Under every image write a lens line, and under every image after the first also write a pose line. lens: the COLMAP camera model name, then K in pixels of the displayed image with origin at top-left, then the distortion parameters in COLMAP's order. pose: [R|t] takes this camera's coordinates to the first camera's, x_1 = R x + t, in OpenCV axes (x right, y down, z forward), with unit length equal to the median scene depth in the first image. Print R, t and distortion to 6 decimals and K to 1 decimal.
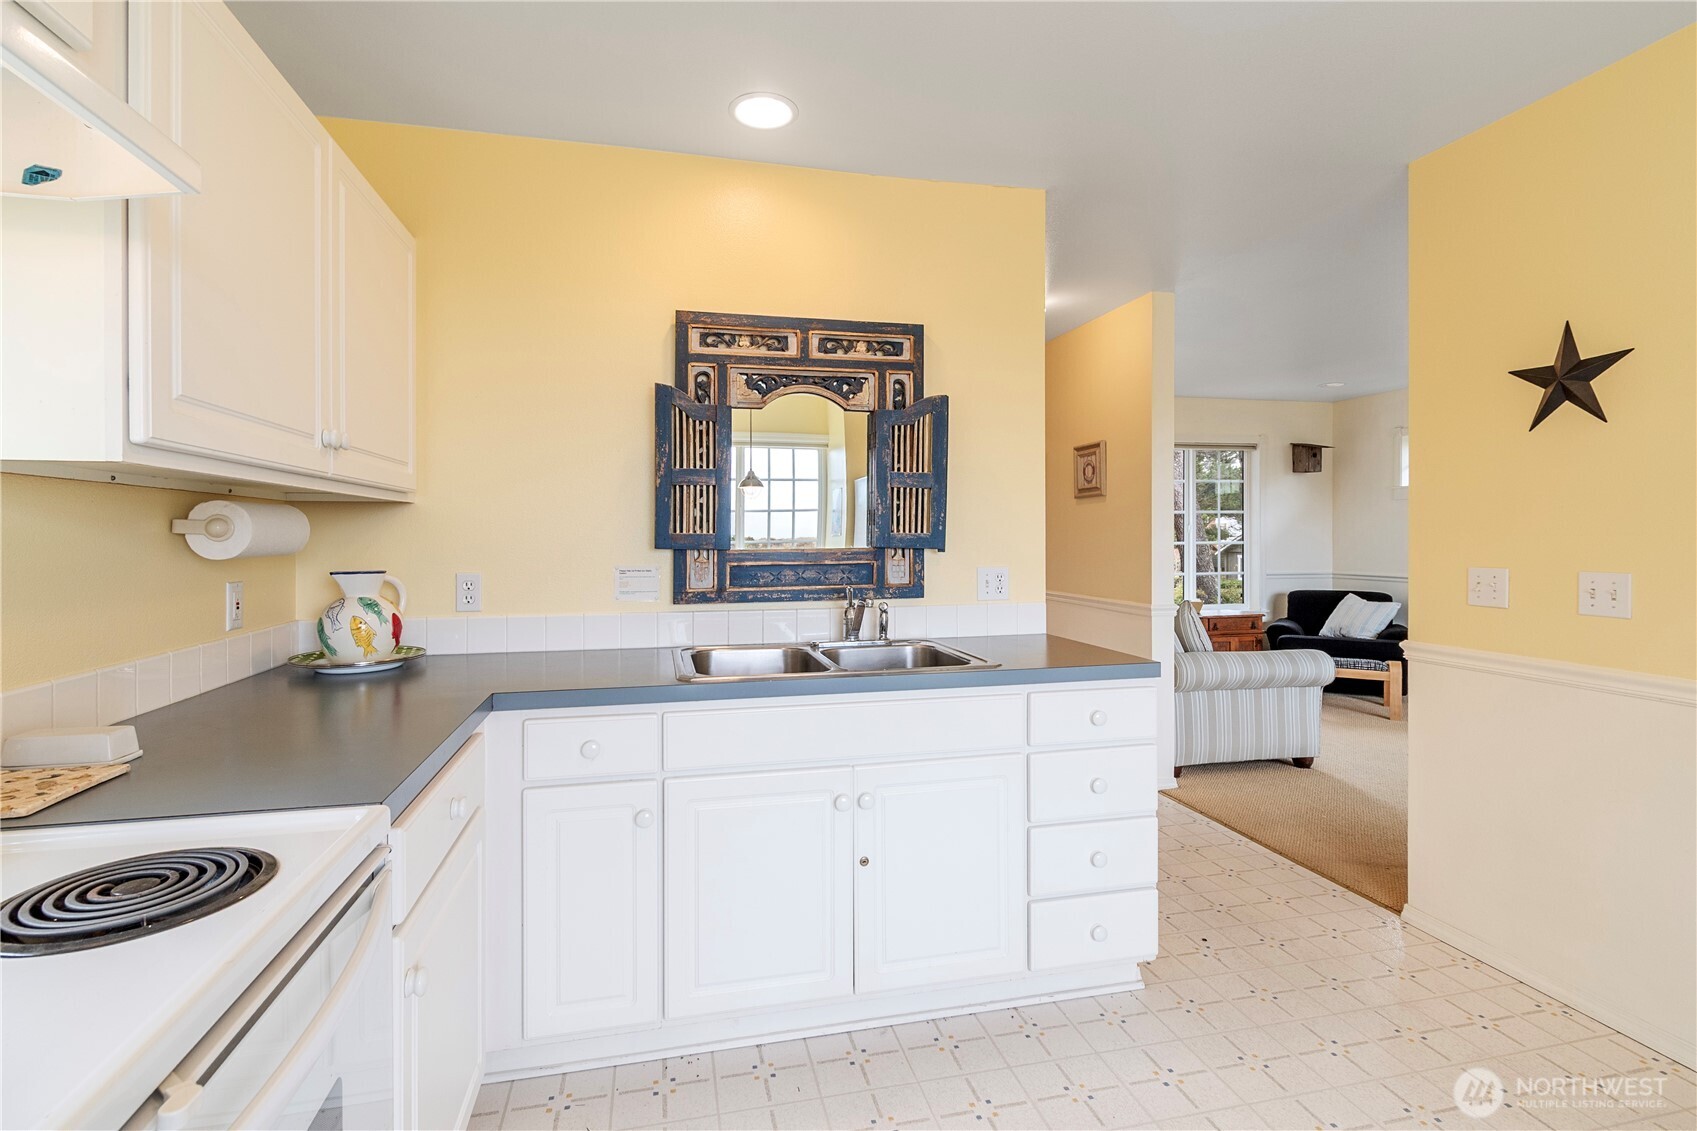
lens RADIAL K [[784.9, 0, 830.6], [0, 784.9, 545.1], [0, 0, 1]] dist [0.005869, -0.001540]
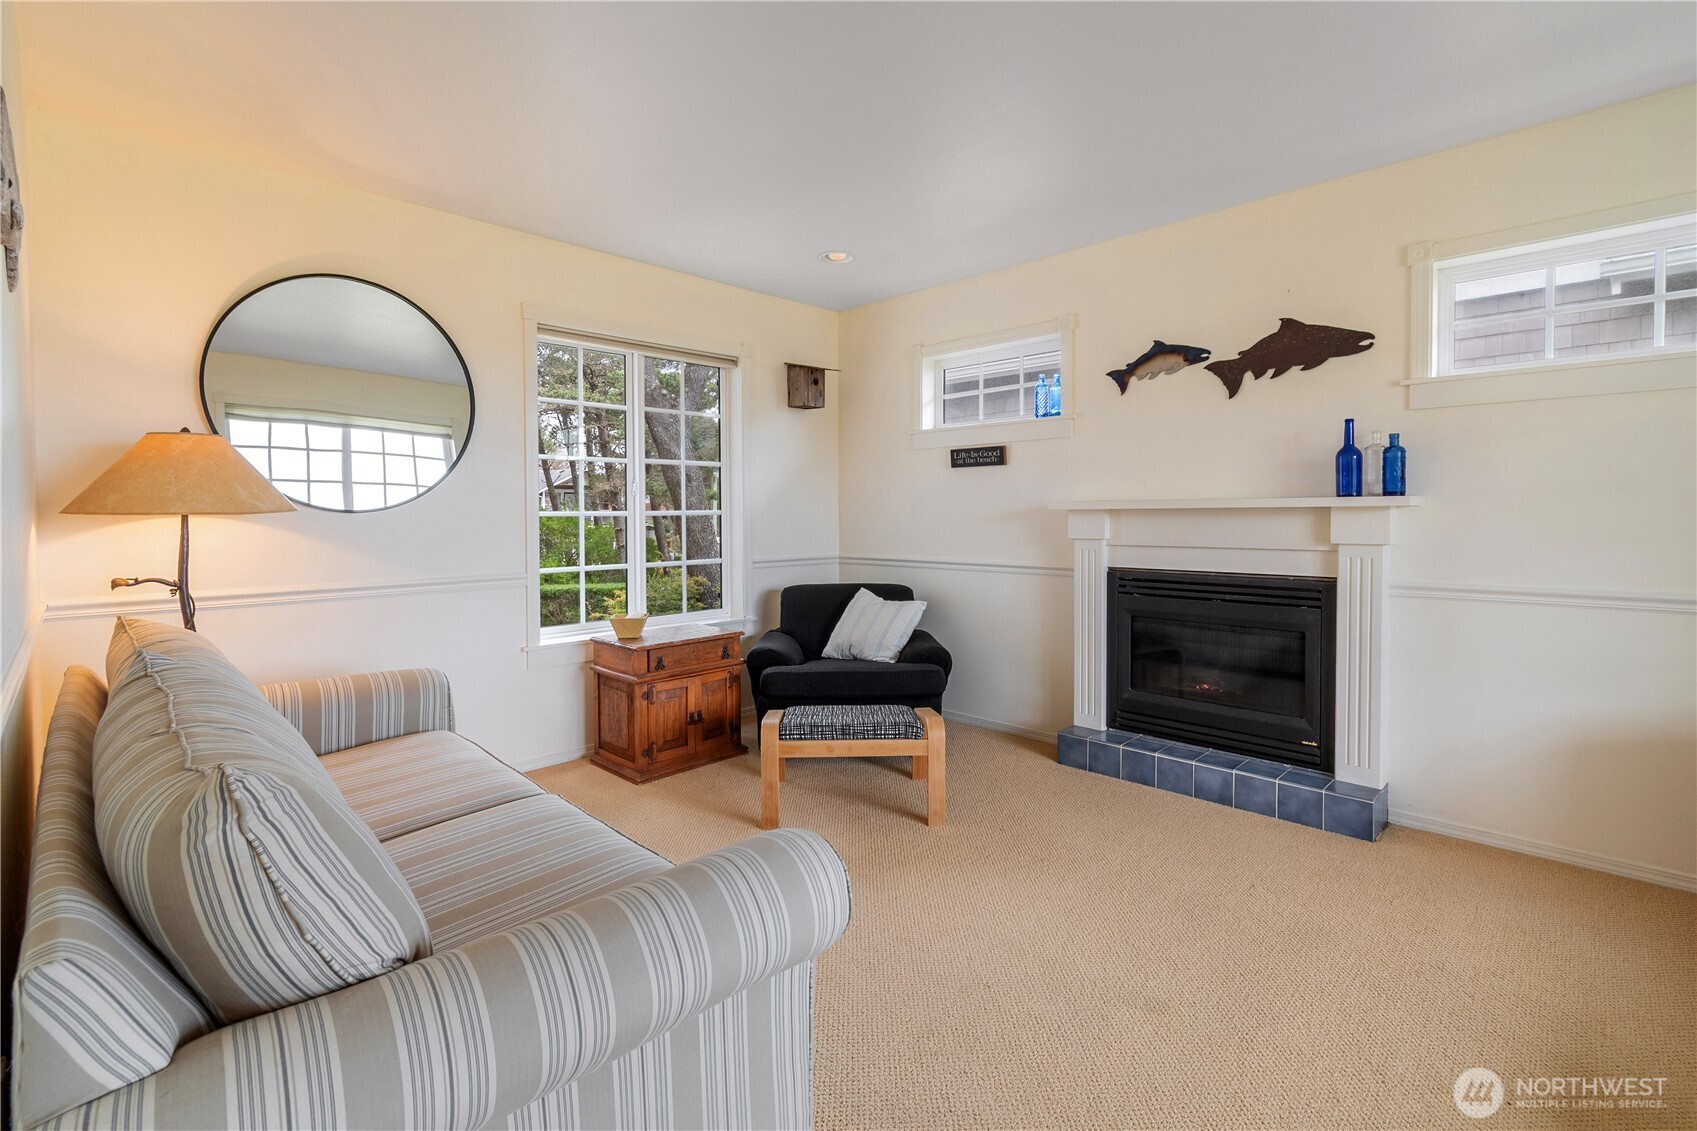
lens RADIAL K [[784.9, 0, 860.5], [0, 784.9, 531.6], [0, 0, 1]] dist [0.005869, -0.001540]
pose [[0.828676, -0.013611, 0.559563, 0.306046], [0.008689, 0.999897, 0.011454, 0.006763], [-0.559661, -0.004630, 0.828708, 0.478081]]
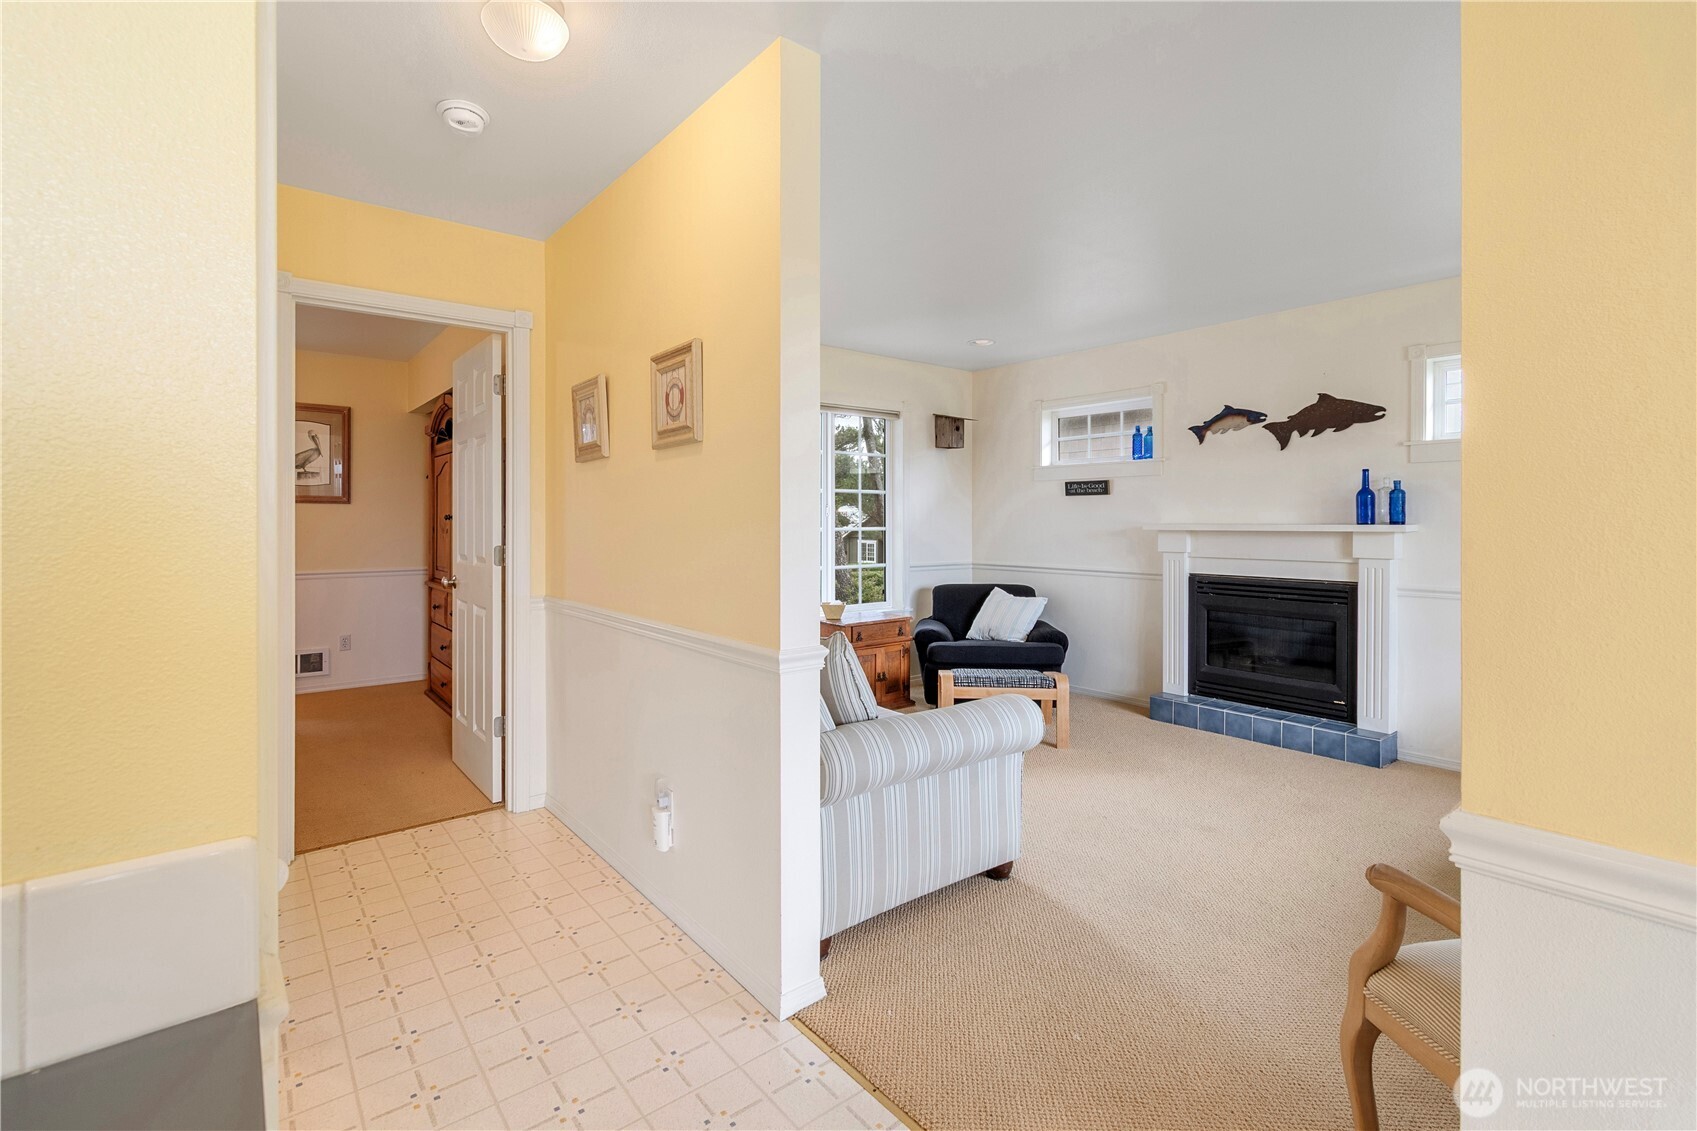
lens RADIAL K [[784.9, 0, 855.2], [0, 784.9, 520.9], [0, 0, 1]] dist [0.005869, -0.001540]
pose [[0.888636, 0.004931, 0.458587, 0.131539], [0.000942, 0.999920, -0.012577, -0.001267], [-0.458612, 0.011609, 0.888561, 0.316640]]
